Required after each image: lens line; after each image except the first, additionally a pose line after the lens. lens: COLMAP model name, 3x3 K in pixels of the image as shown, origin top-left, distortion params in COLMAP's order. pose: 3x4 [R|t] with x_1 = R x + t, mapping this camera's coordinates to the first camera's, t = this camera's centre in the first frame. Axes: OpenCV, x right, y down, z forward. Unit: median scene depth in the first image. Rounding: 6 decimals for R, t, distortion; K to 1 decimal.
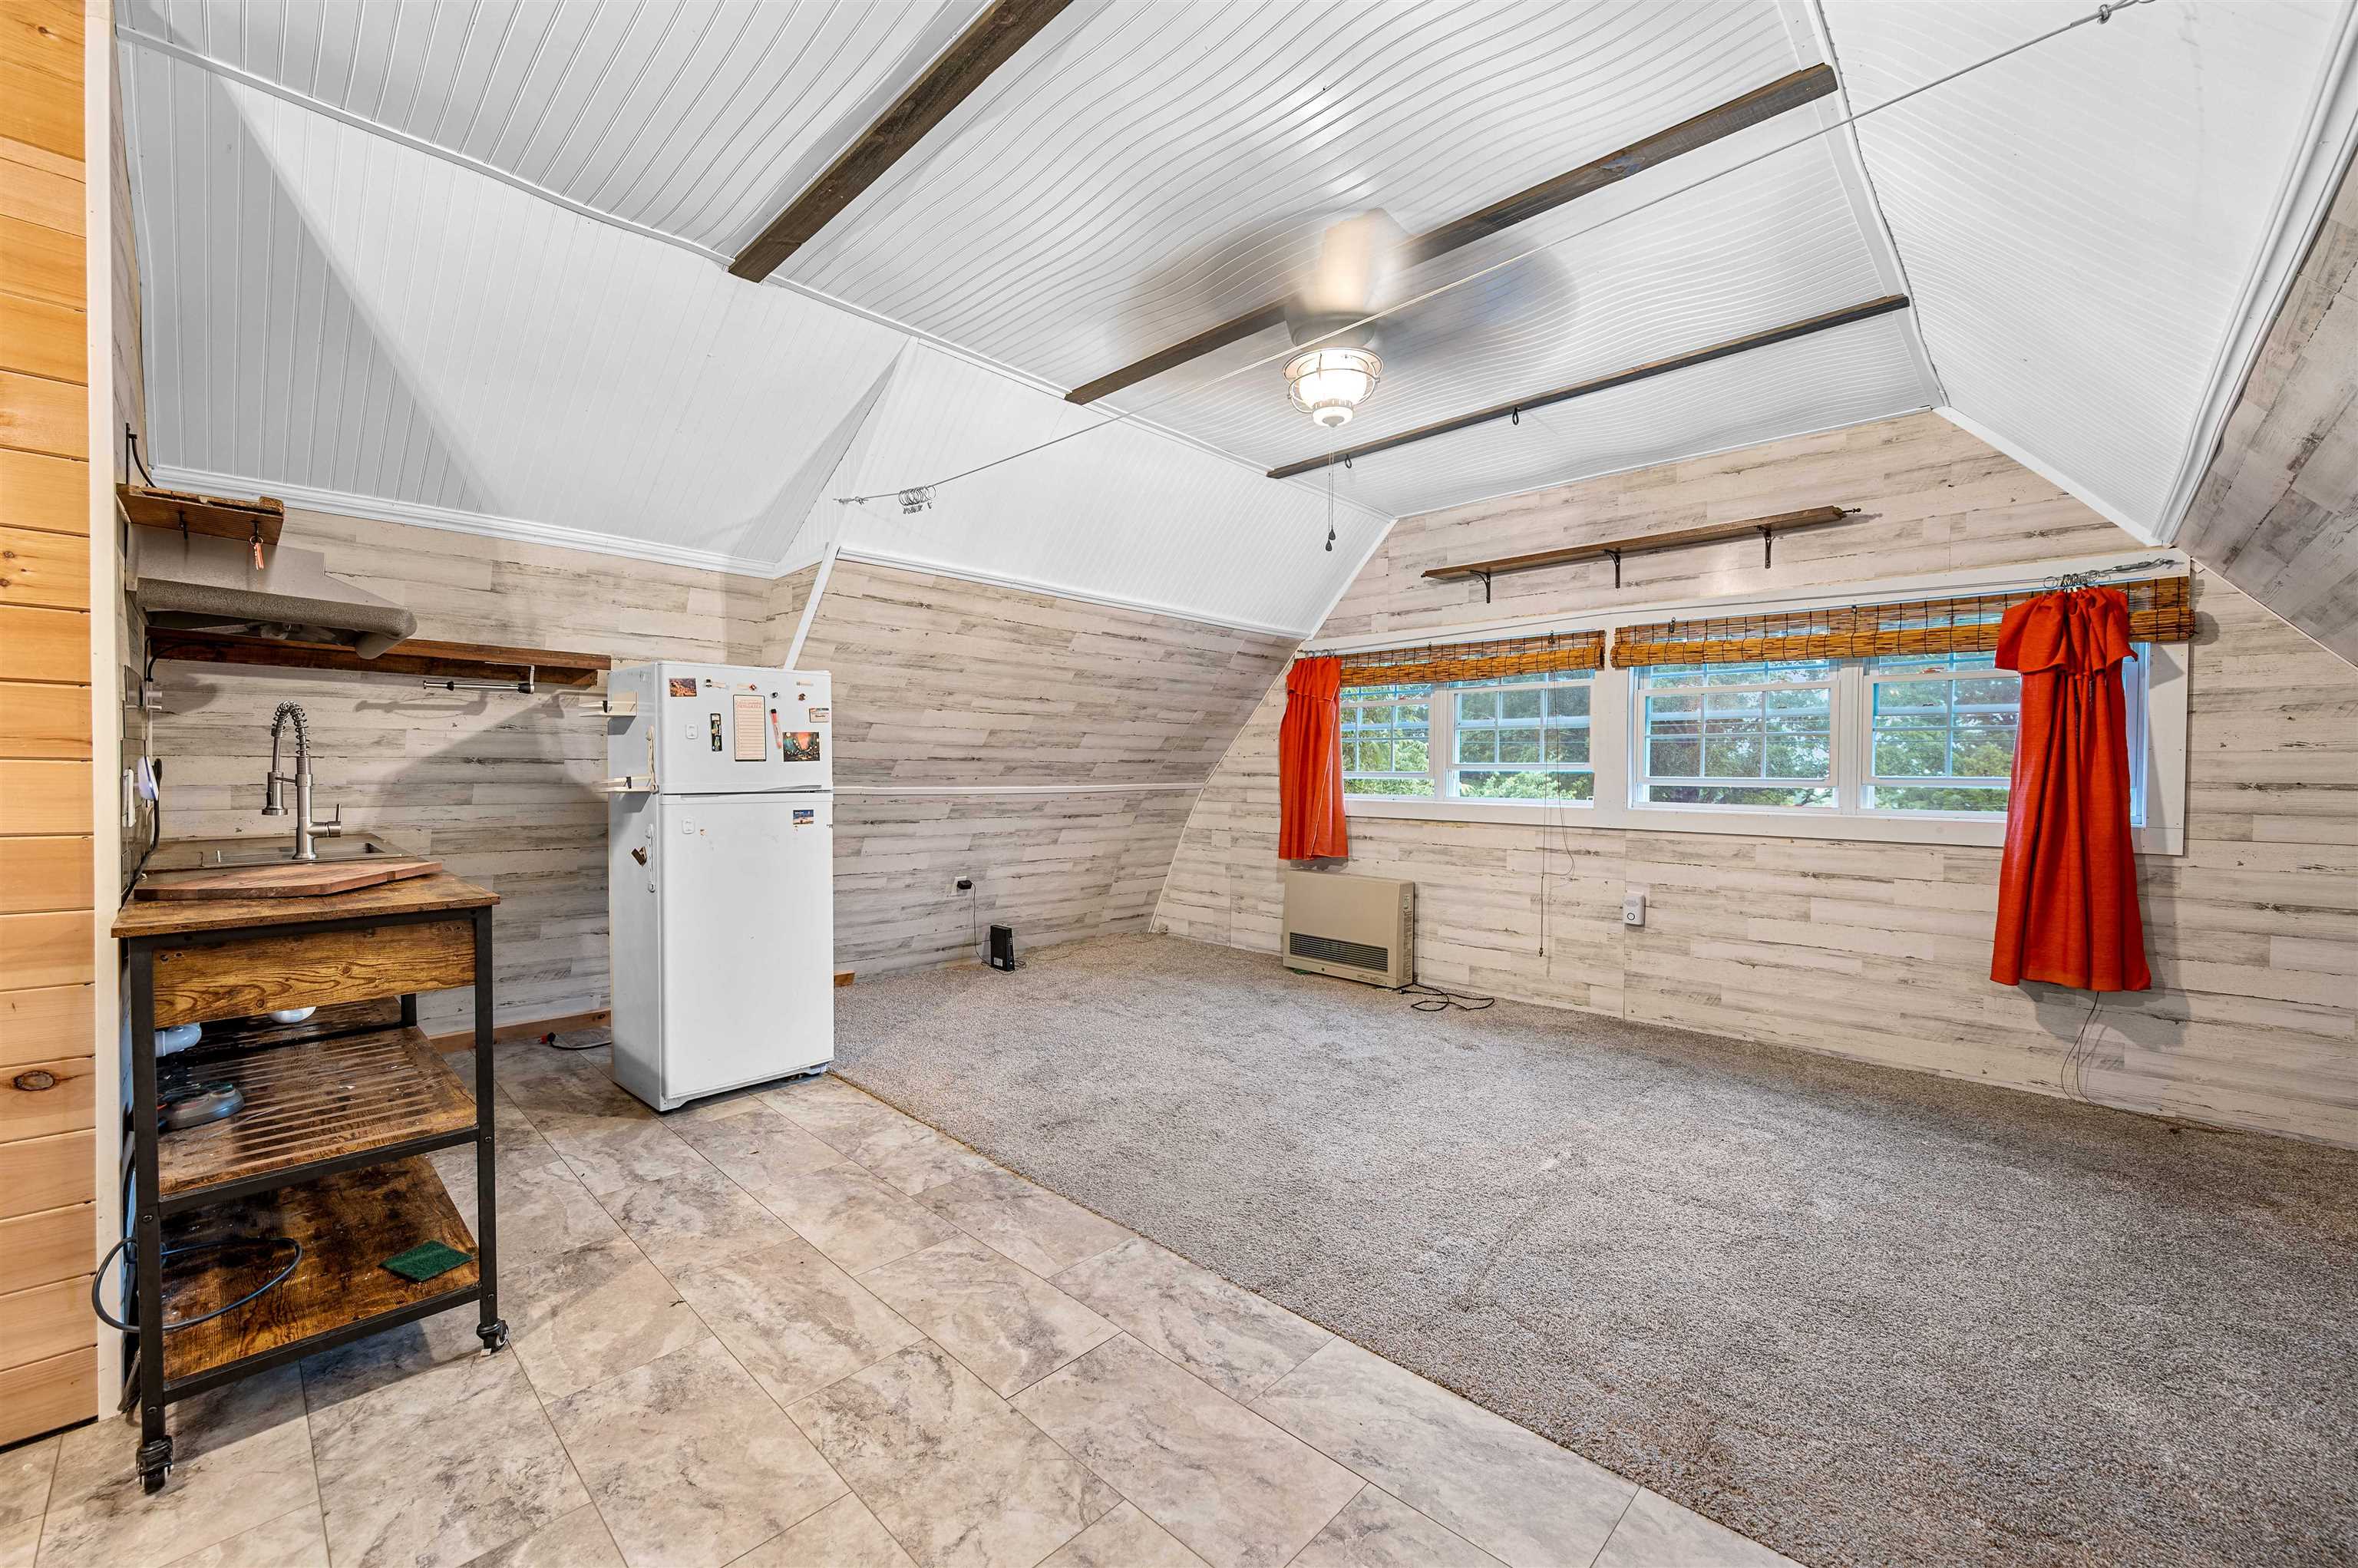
lens RADIAL K [[940.3, 0, 1136.0], [0, 940.3, 785.1], [0, 0, 1]] dist [-0.001587, 0.000120]
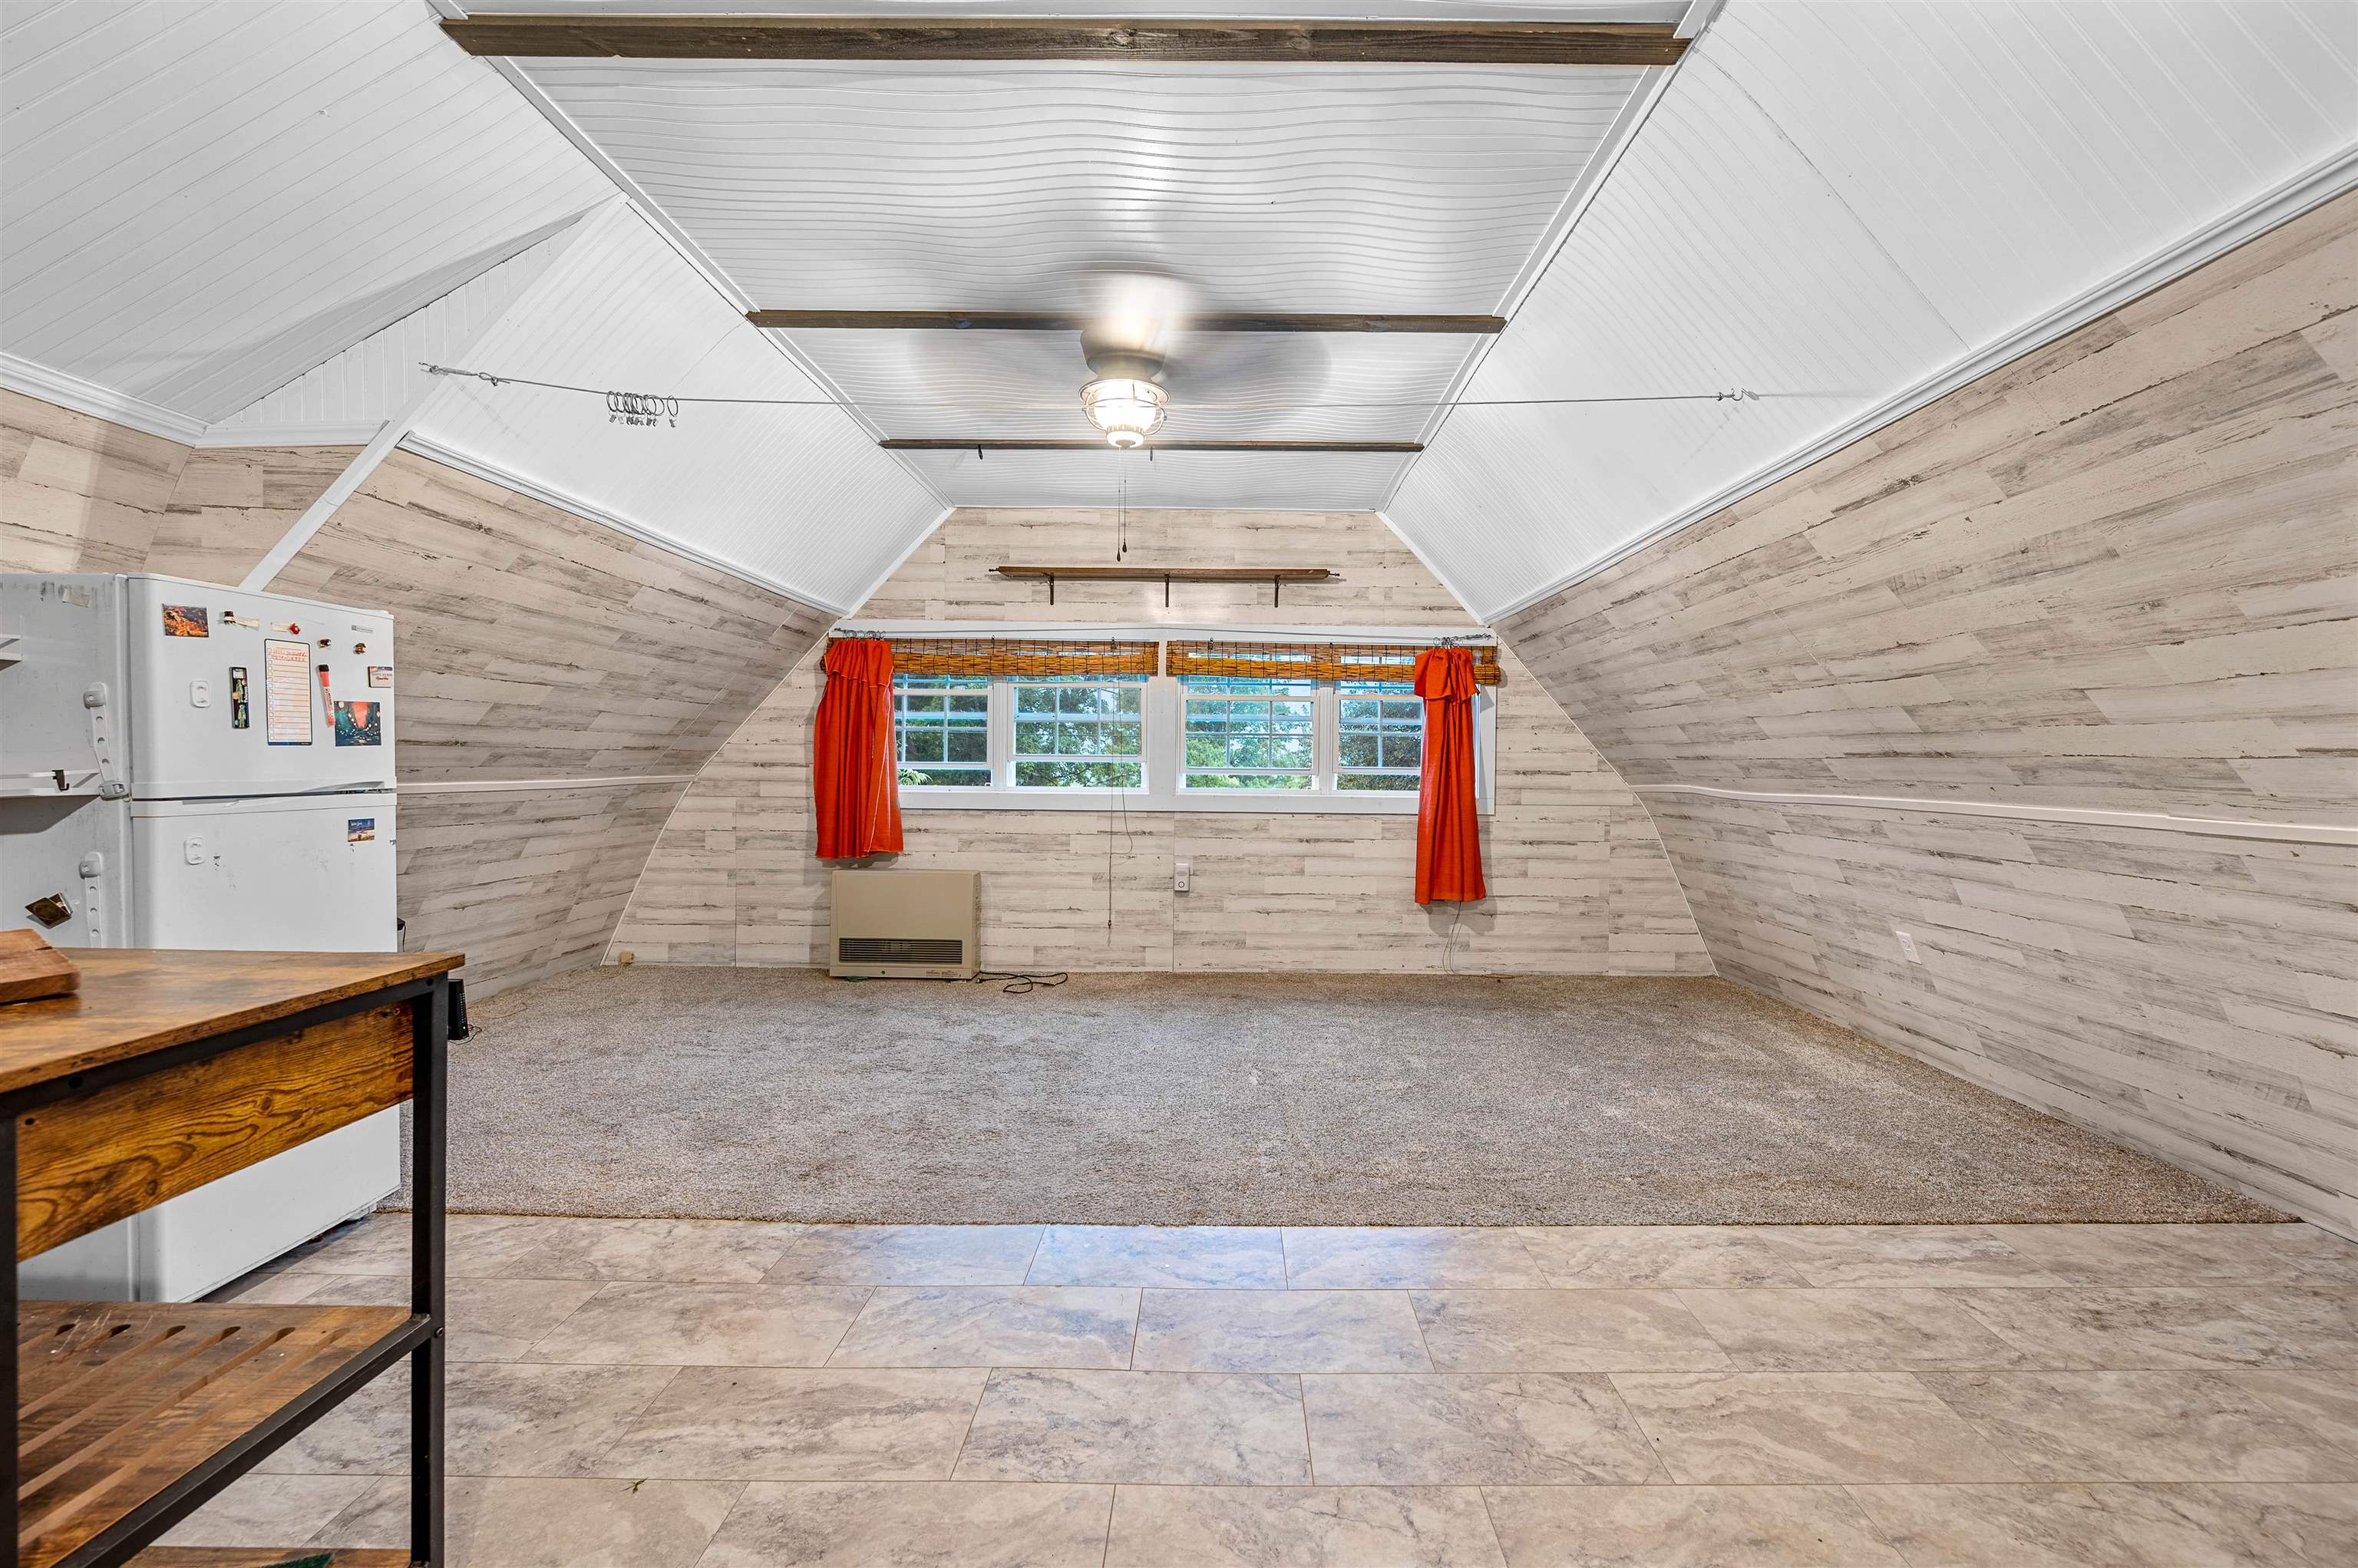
lens RADIAL K [[1027.5, 0, 1205.2], [0, 1027.5, 773.2], [0, 0, 1]] dist [-0.002206, -0.001219]
pose [[0.706794, -0.005357, 0.707399, -0.453036], [0.006796, 0.999977, 0.000782, -0.002511], [-0.707386, 0.004255, 0.706814, 0.071123]]
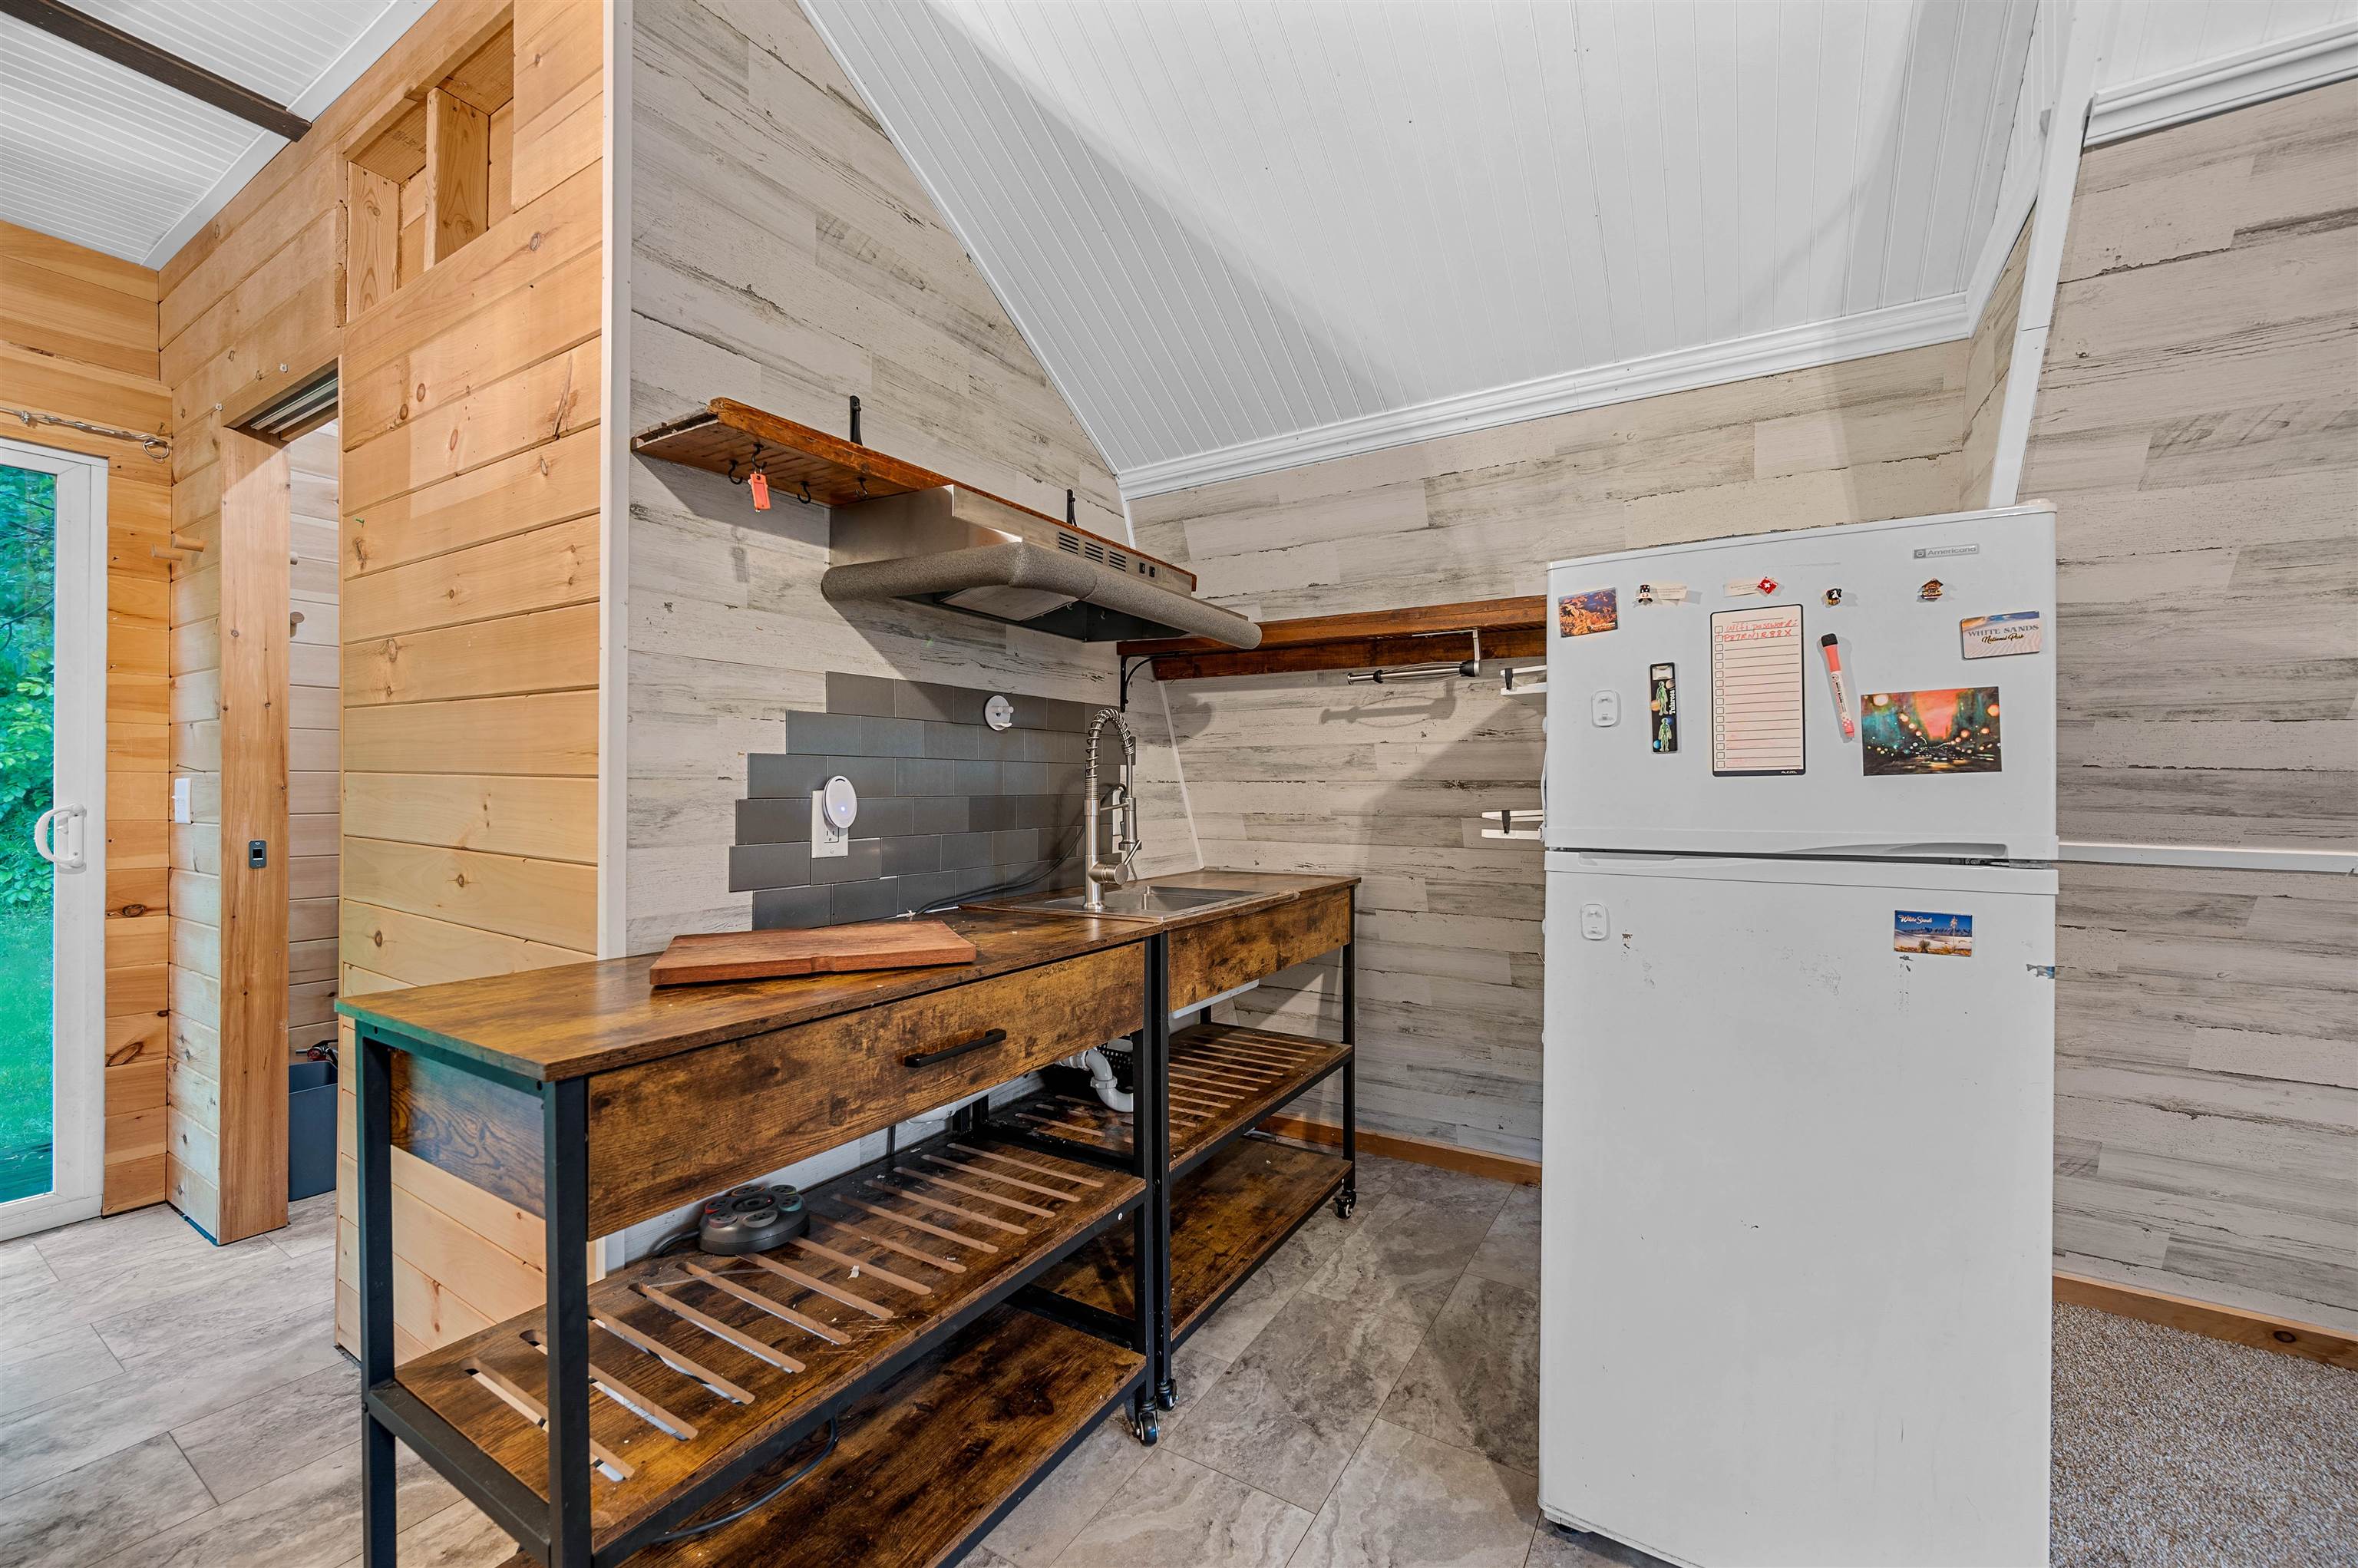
lens RADIAL K [[940.3, 0, 1174.4], [0, 940.3, 796.9], [0, 0, 1]] dist [-0.001587, 0.000120]
pose [[0.256267, -0.000849, -0.966606, -0.090808], [-0.023730, 0.999693, -0.007170, -0.007463], [0.966315, 0.024775, 0.256168, 0.649697]]
